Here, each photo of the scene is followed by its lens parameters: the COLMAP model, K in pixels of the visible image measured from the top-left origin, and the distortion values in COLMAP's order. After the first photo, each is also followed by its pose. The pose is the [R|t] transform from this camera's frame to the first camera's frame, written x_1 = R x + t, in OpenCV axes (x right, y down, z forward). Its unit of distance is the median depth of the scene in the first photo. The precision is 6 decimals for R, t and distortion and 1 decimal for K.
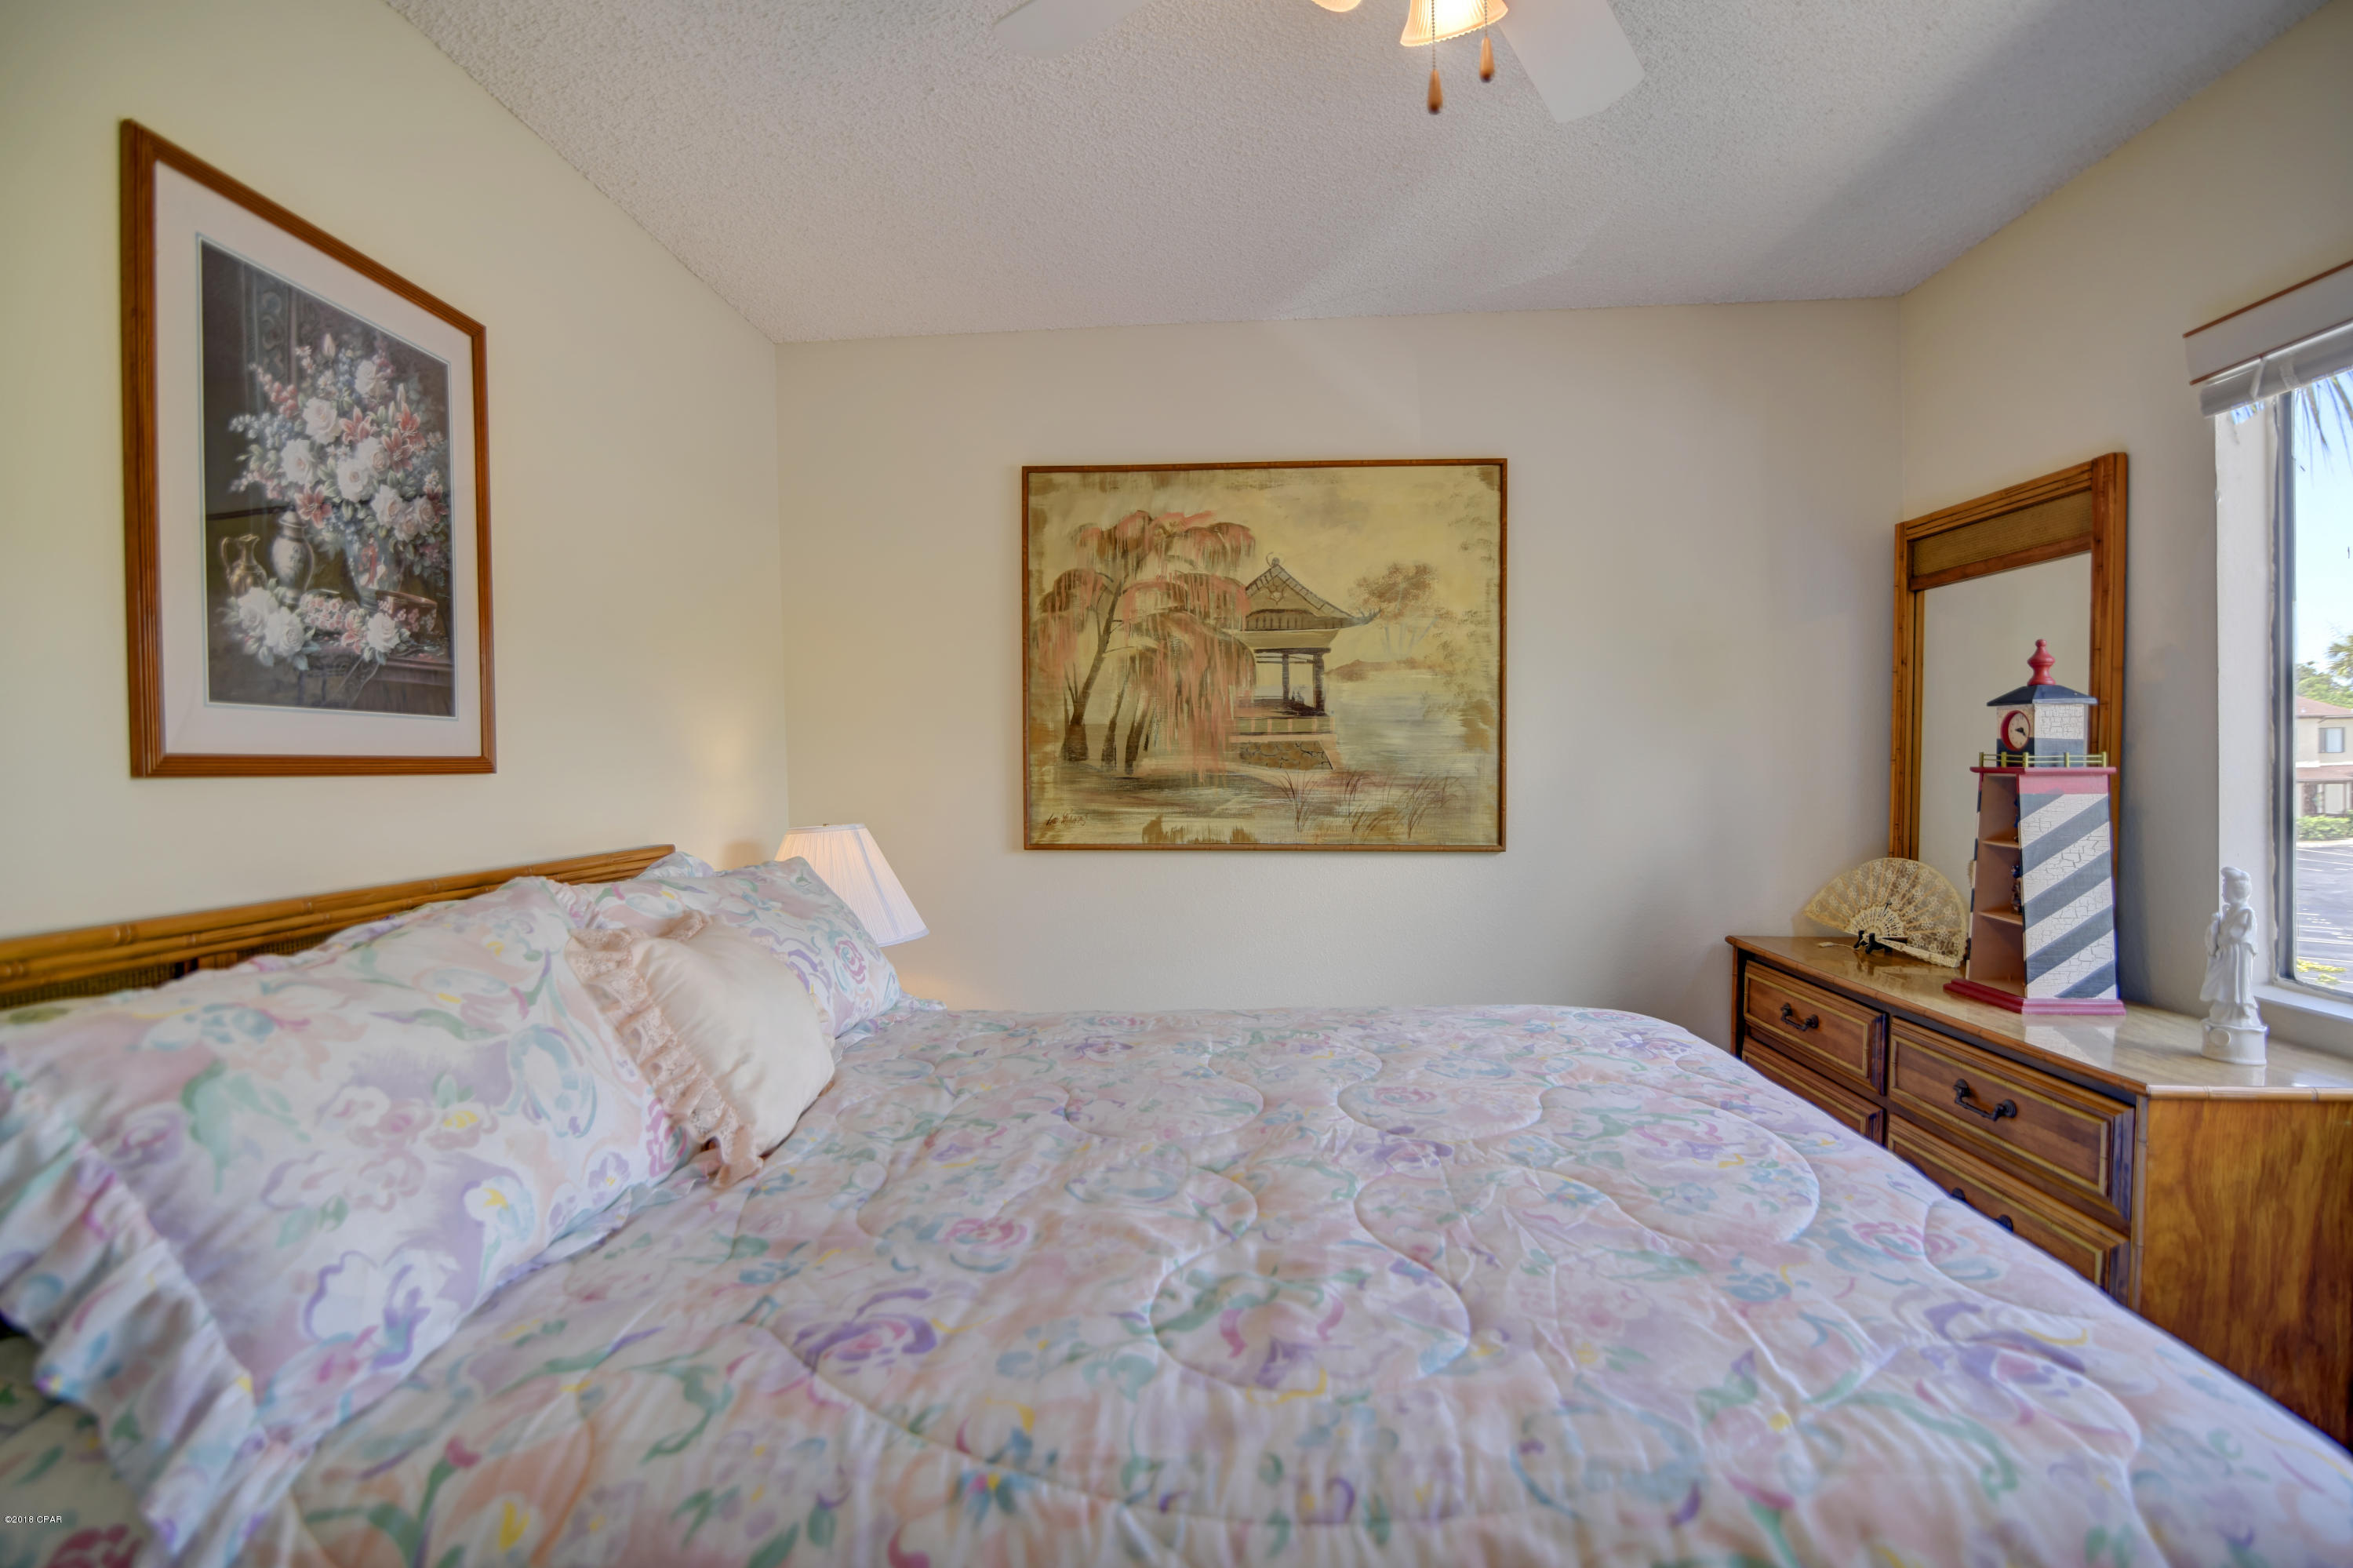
lens RADIAL K [[1085.9, 0, 1150.1], [0, 1085.9, 788.5], [0, 0, 1]] dist [-0.018341, 0.000995]
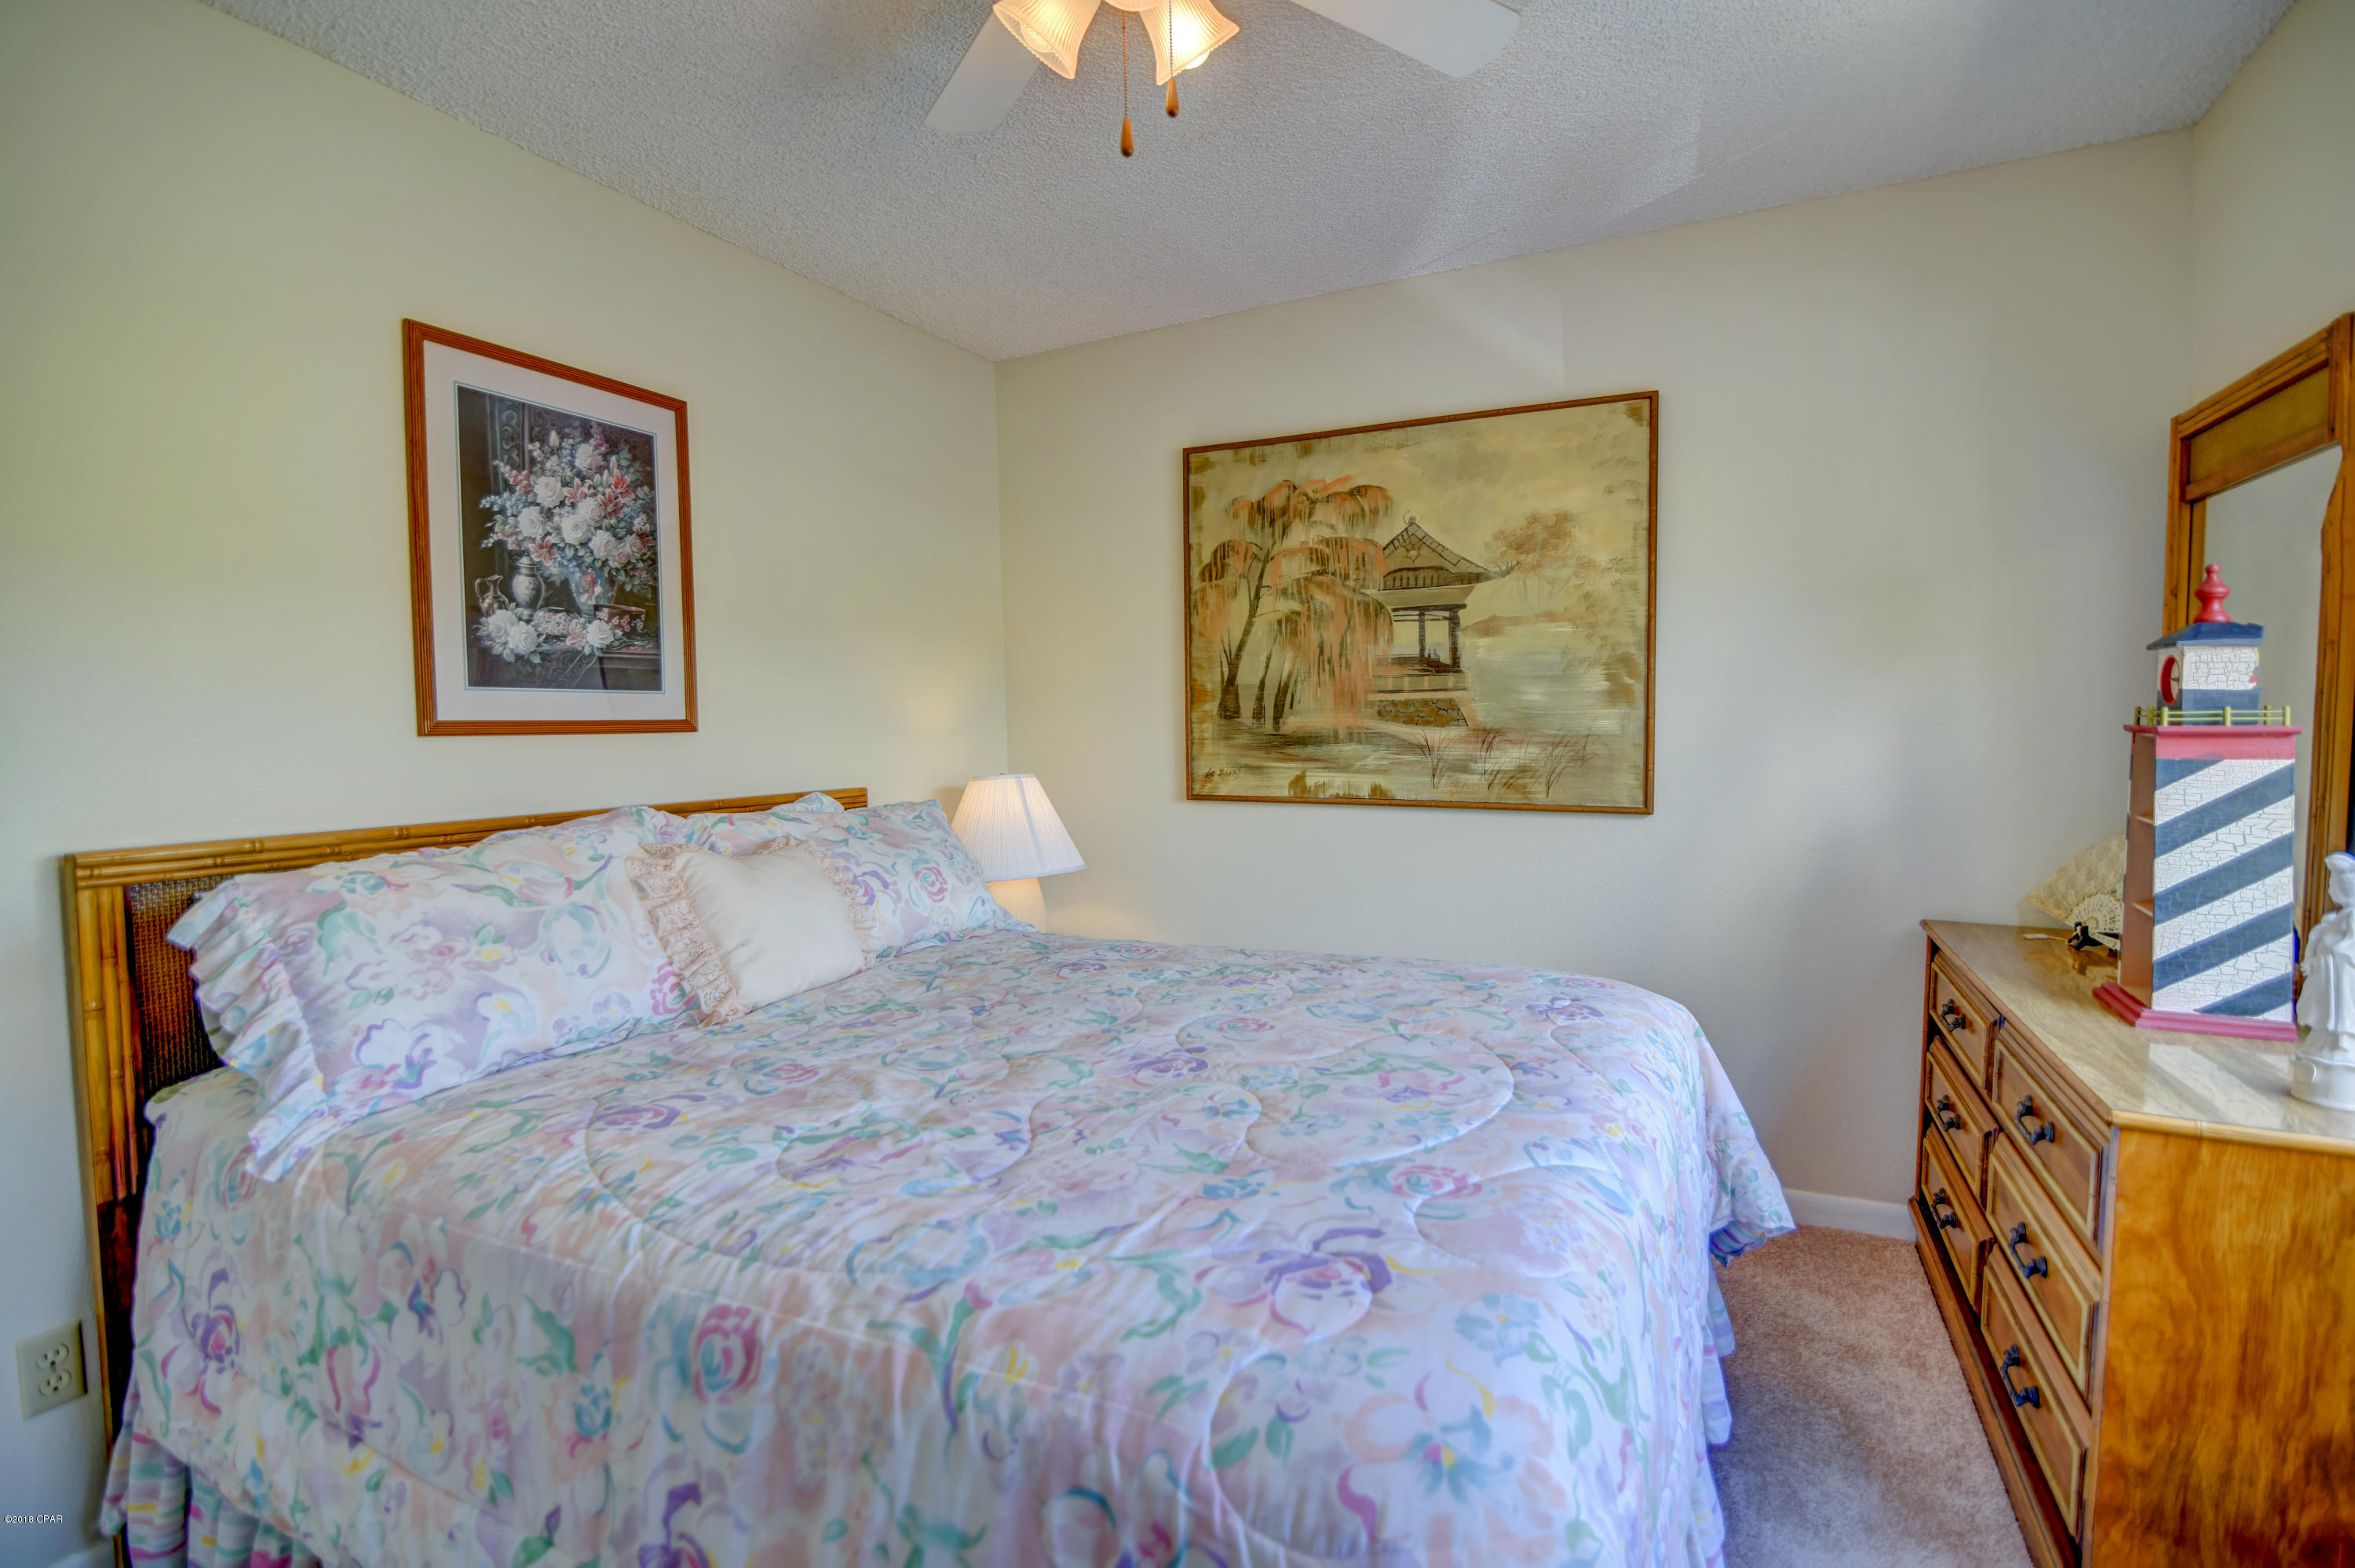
lens RADIAL K [[1088.1, 0, 1170.9], [0, 1088.1, 779.9], [0, 0, 1]] dist [-0.017702, 0.000778]
pose [[0.922387, 0.018097, -0.385843, 0.483882], [-0.004564, 0.999343, 0.035961, -0.005282], [0.386240, -0.031409, 0.921863, -0.036664]]
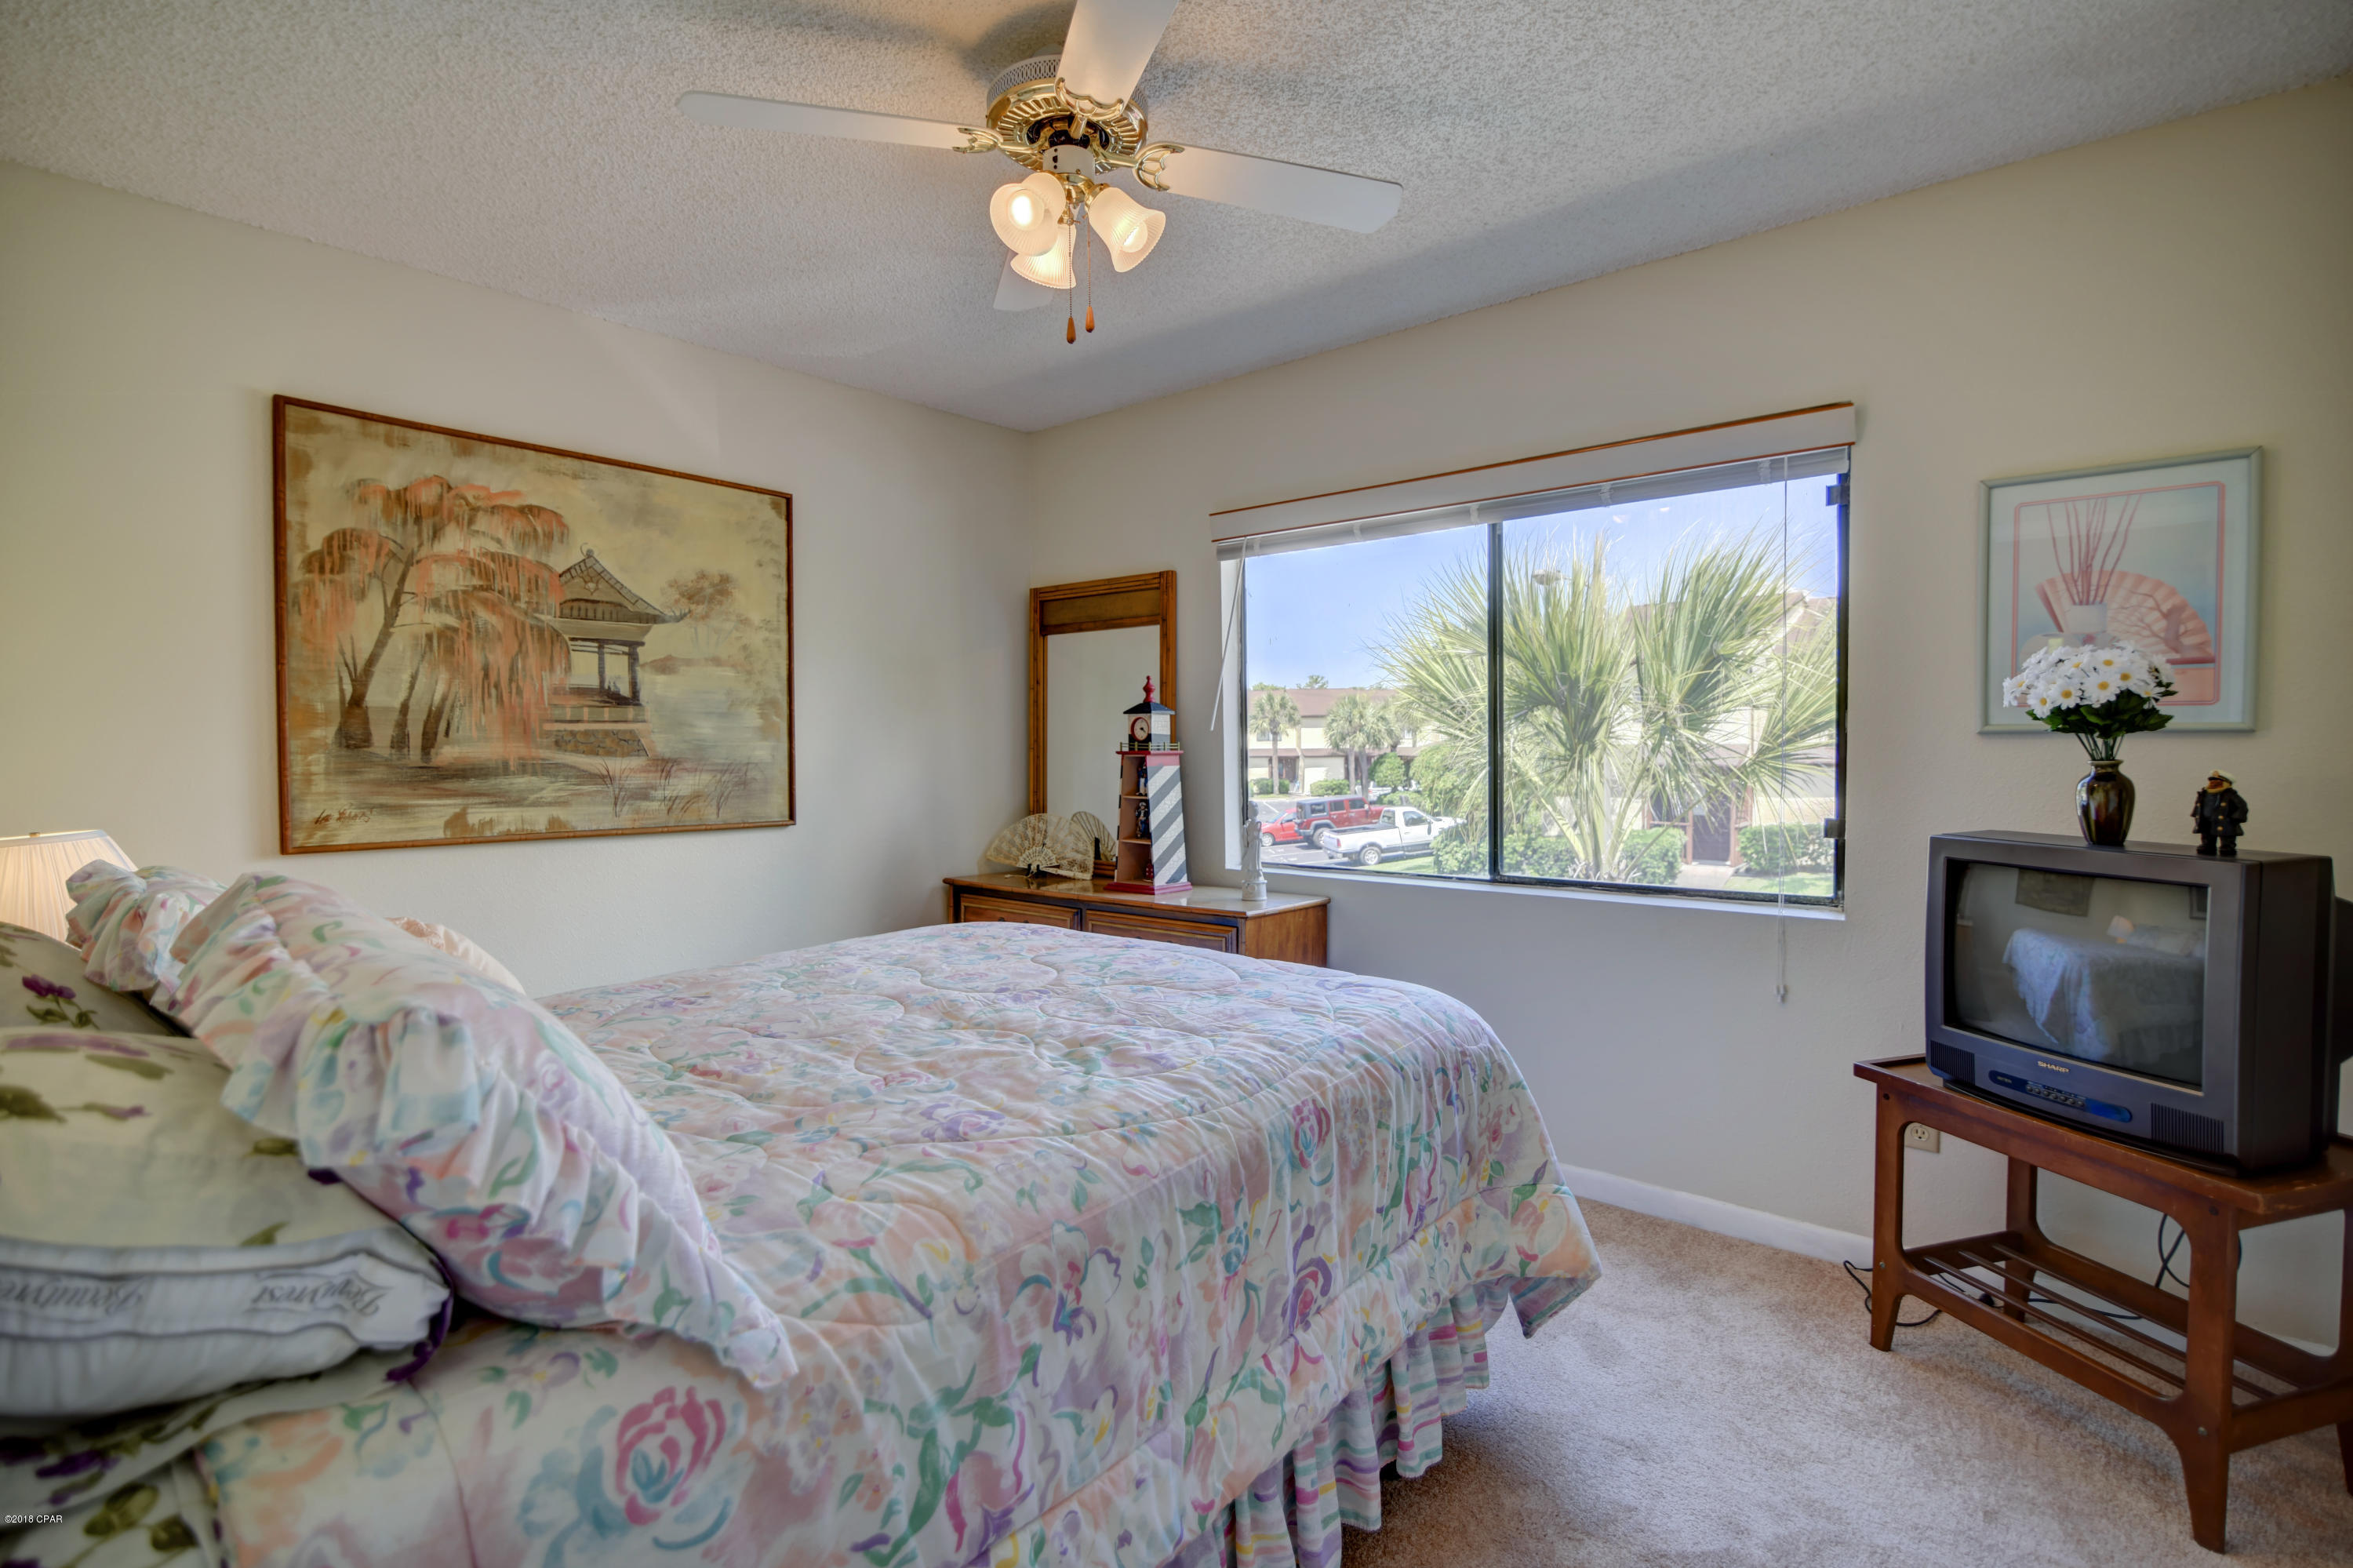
lens RADIAL K [[1098.1, 0, 1153.9], [0, 1098.1, 773.8], [0, 0, 1]] dist [-0.018042, 0.000300]
pose [[0.602095, -0.016189, 0.798261, -0.619363], [0.026017, 0.999661, 0.000649, 0.018177], [-0.798001, 0.020378, 0.602312, -0.056060]]
